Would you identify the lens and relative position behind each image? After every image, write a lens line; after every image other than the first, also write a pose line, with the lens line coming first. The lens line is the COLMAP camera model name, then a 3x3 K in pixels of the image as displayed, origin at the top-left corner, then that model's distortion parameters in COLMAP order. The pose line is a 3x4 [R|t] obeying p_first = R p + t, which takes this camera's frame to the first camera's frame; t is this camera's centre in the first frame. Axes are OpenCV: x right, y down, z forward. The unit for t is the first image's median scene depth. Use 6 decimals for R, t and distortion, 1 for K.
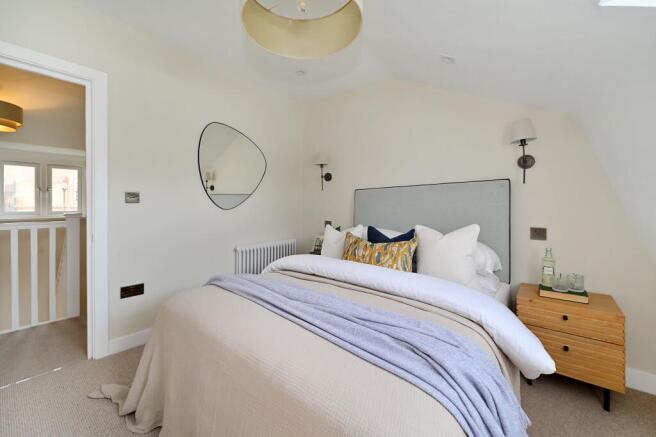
lens RADIAL K [[261.0, 0, 327.8], [0, 261.0, 205.6], [0, 0, 1]] dist [-0.001036, -0.000035]
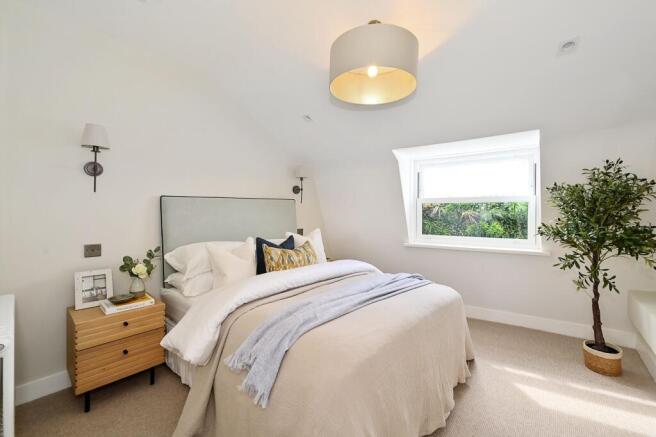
lens RADIAL K [[277.0, 0, 328.0], [0, 277.0, 218.5], [0, 0, 1]] dist [0.001192, 0.000072]
pose [[0.025042, -0.010651, 0.999630, -1.039535], [0.009169, 0.999904, 0.010424, -0.003687], [-0.999644, 0.008905, 0.025137, 0.822222]]
